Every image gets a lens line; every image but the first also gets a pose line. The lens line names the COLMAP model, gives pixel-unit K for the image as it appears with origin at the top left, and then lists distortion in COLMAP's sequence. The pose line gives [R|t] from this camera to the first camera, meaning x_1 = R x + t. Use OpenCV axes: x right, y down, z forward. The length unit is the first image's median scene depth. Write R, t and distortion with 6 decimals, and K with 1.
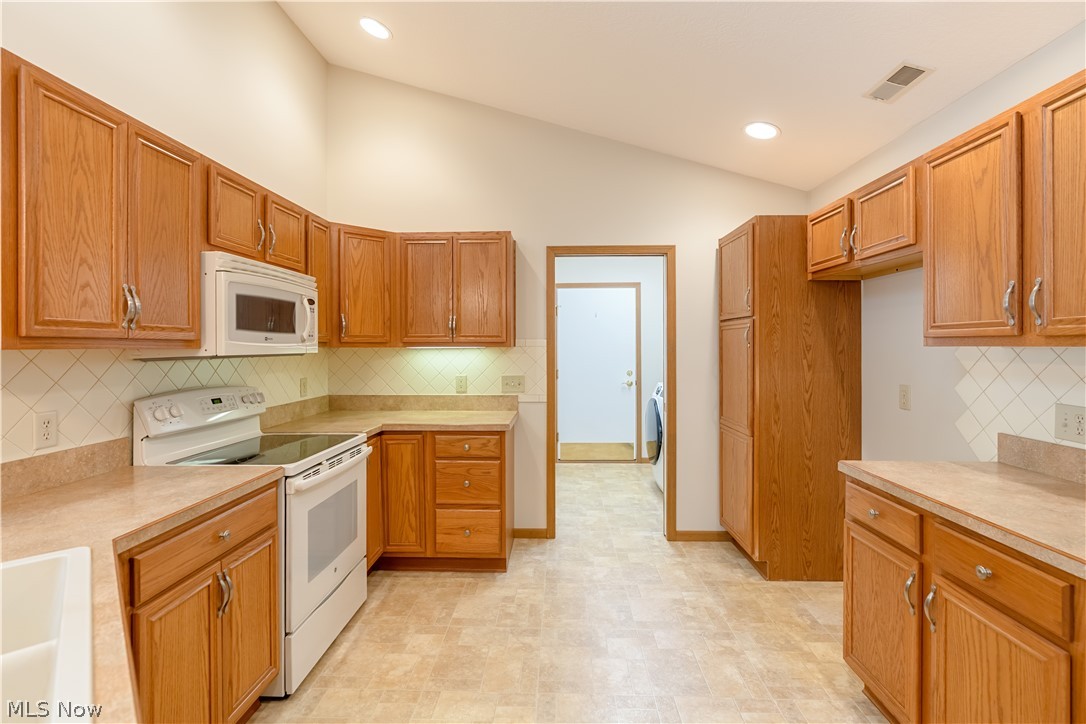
lens RADIAL K [[499.6, 0, 540.6], [0, 499.6, 349.9], [0, 0, 1]] dist [-0.001402, 0.000591]
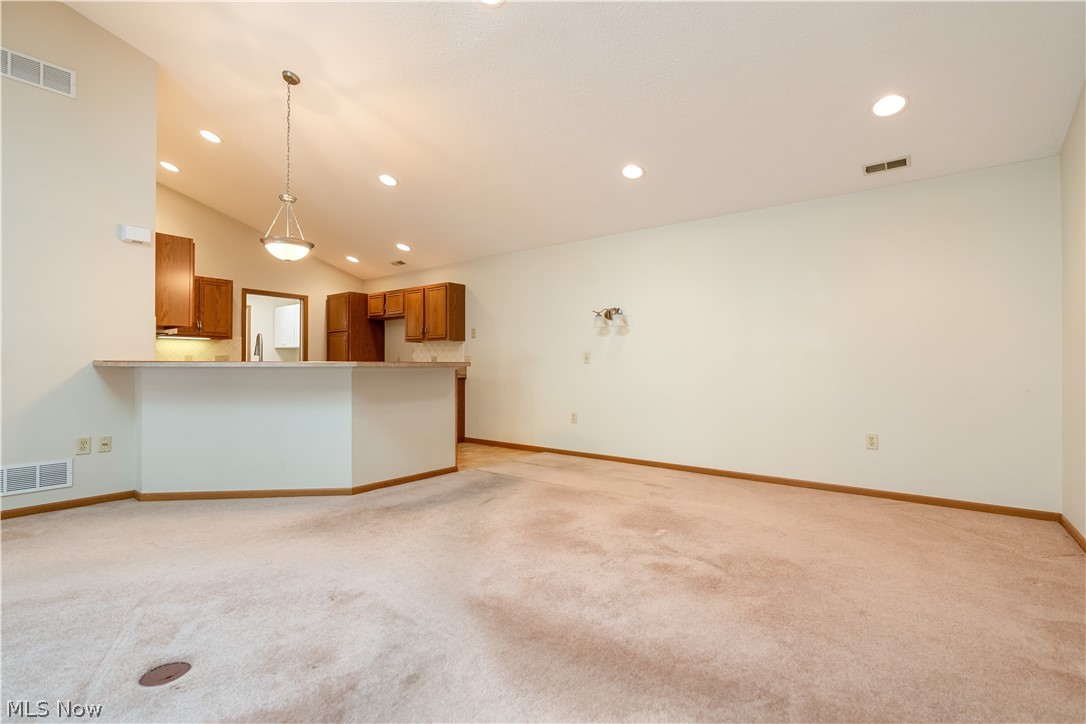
lens RADIAL K [[497.3, 0, 545.8], [0, 497.3, 367.2], [0, 0, 1]] dist [-0.001367, 0.000642]
pose [[0.583013, 0.002161, 0.812460, -1.096843], [0.001546, 0.999992, -0.003770, 0.134086], [-0.812462, 0.003454, 0.583004, -1.352173]]
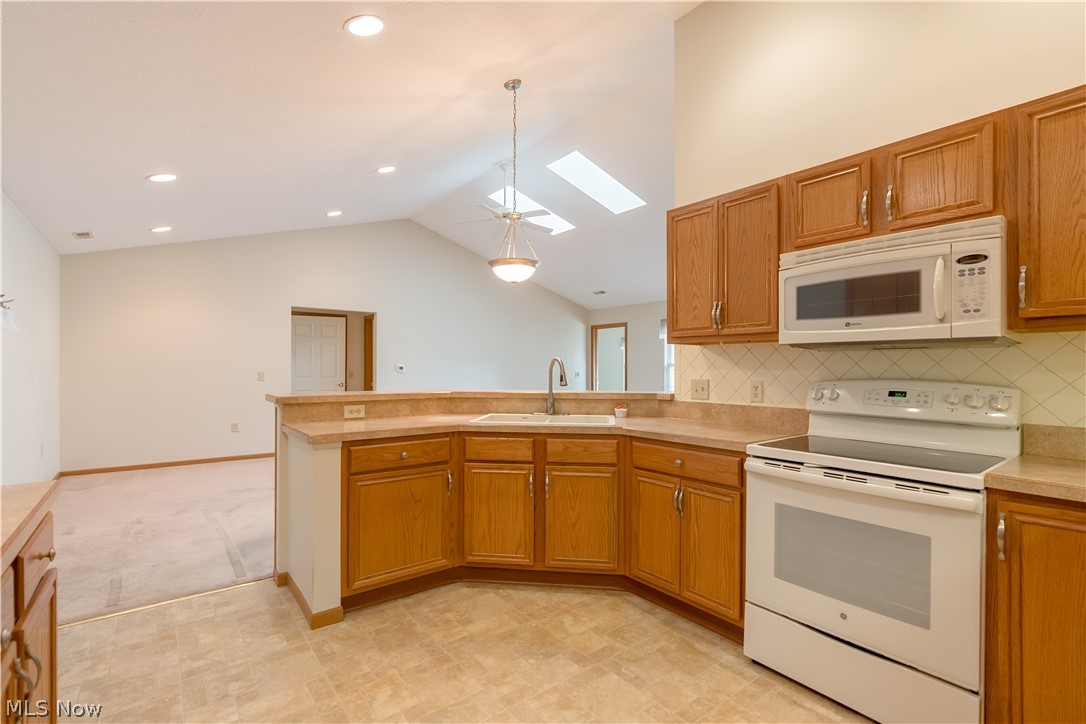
lens RADIAL K [[494.2, 0, 519.7], [0, 494.2, 362.4], [0, 0, 1]] dist [-0.000032, 0.000148]
pose [[-0.782374, -0.003849, -0.622797, 0.388504], [-0.005180, 0.999987, 0.000327, 0.040251], [0.622788, 0.003482, -0.782383, 1.080701]]
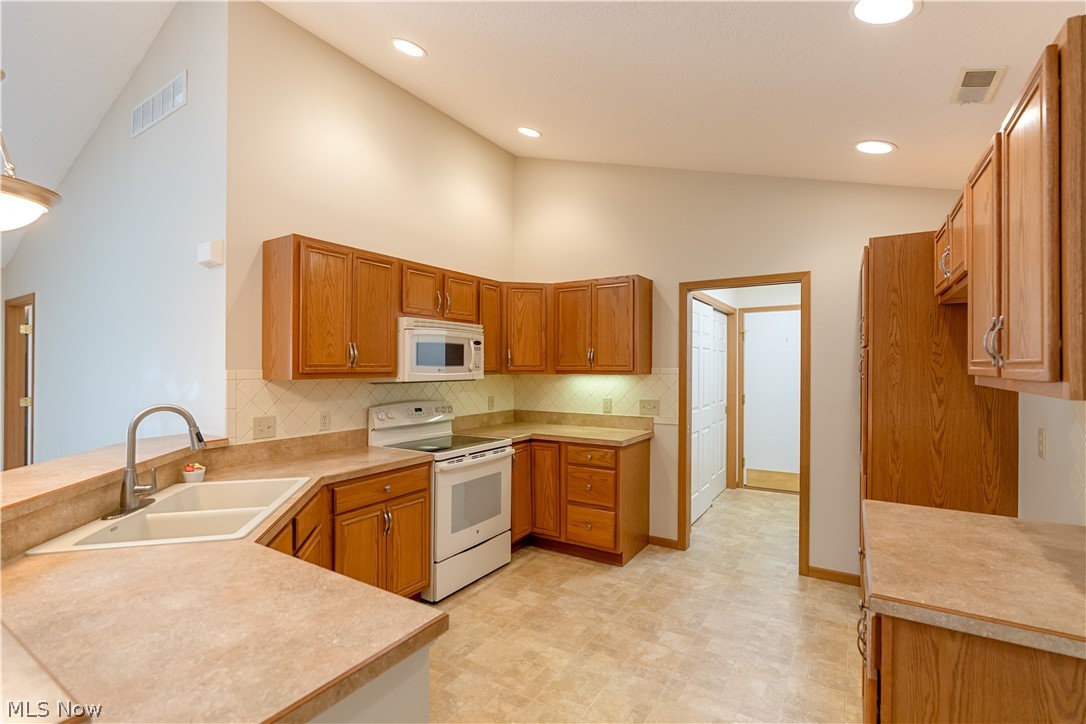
lens RADIAL K [[497.3, 0, 545.8], [0, 497.3, 367.2], [0, 0, 1]] dist [-0.001367, 0.000642]
pose [[0.864139, 0.002140, -0.503249, 0.395891], [-0.003860, 0.999990, -0.002376, -0.023904], [0.503239, 0.003995, 0.864138, -0.113537]]
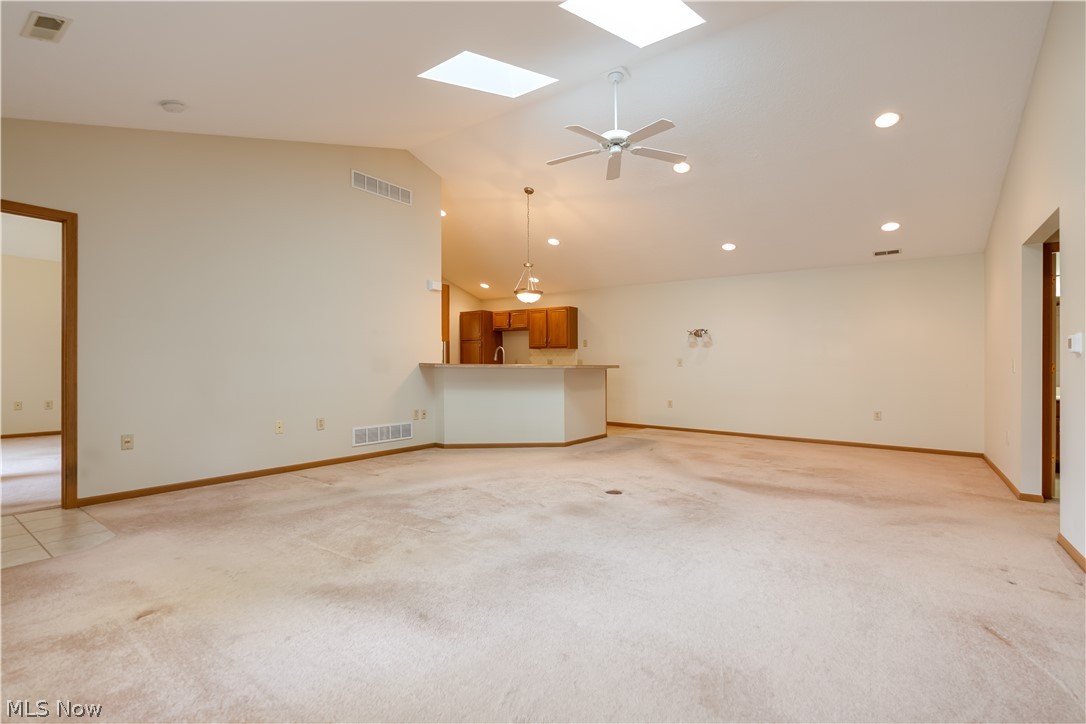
lens RADIAL K [[501.7, 0, 543.0], [0, 501.7, 362.0], [0, 0, 1]] dist [-0.000785, -0.000079]
pose [[0.558779, 0.014207, 0.829195, -2.254697], [-0.006484, 0.999898, -0.012762, 0.128649], [-0.829291, 0.001755, 0.558814, -1.294886]]
